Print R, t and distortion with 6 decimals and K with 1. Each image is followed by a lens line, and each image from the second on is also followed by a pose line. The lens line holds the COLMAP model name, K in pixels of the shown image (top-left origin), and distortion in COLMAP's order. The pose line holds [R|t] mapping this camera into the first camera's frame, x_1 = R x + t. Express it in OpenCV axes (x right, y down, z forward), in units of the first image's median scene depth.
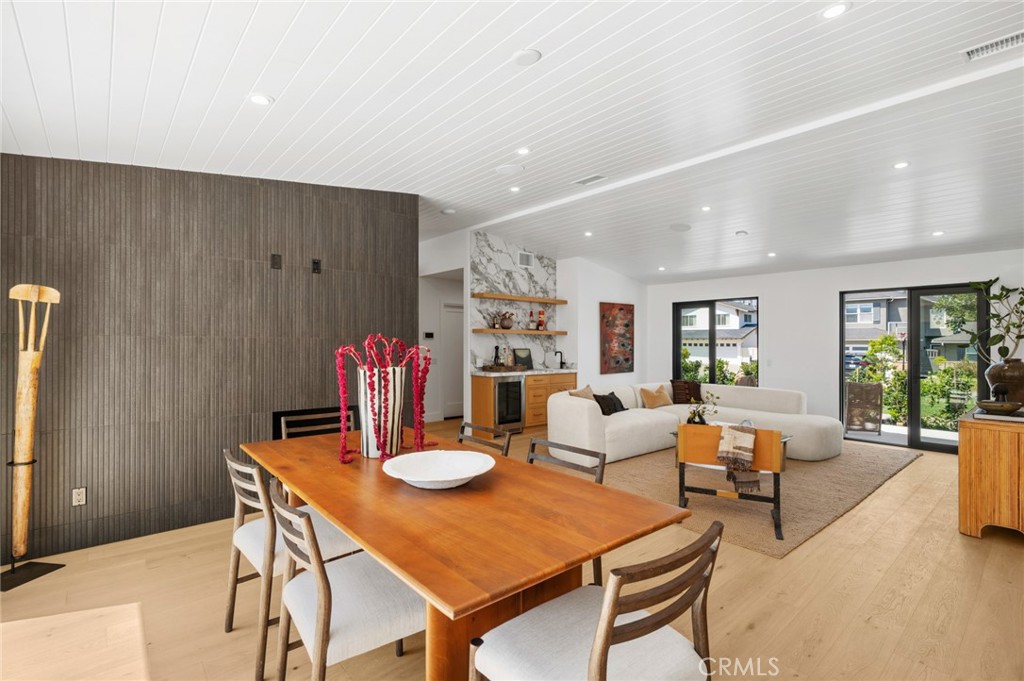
lens RADIAL K [[471.8, 0, 512.0], [0, 471.8, 340.5], [0, 0, 1]] dist [0.000153, 0.000036]
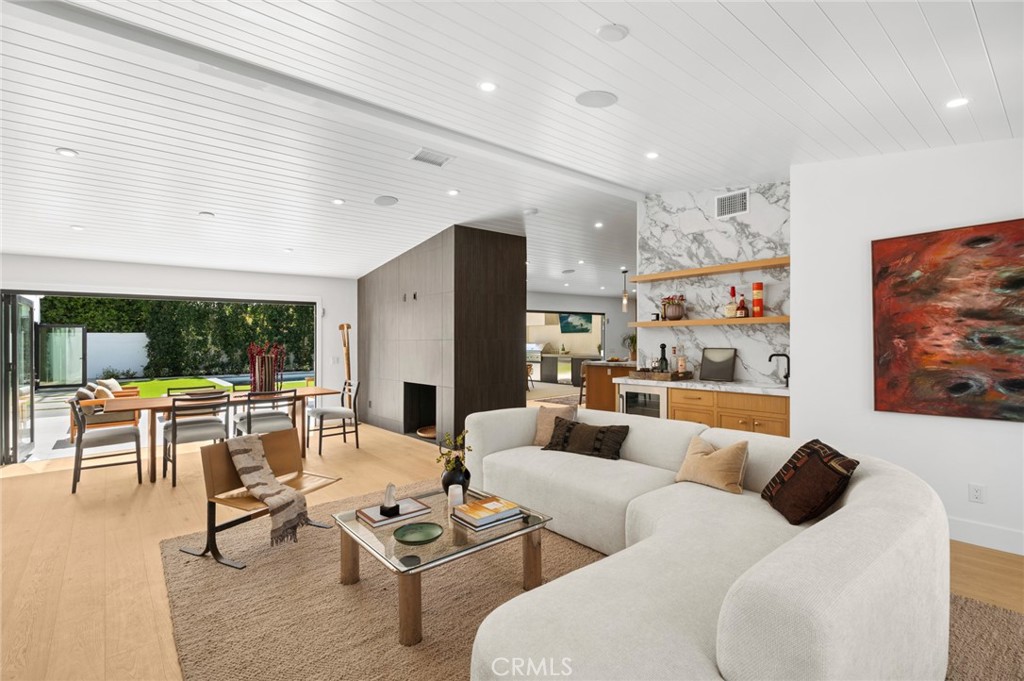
lens RADIAL K [[471.8, 0, 512.0], [0, 471.8, 340.5], [0, 0, 1]] dist [0.000153, 0.000036]
pose [[-0.006659, -0.003177, -0.999973, 0.679473], [0.019391, 0.999807, -0.003306, 0.004051], [0.999790, -0.019413, -0.006596, 0.744989]]
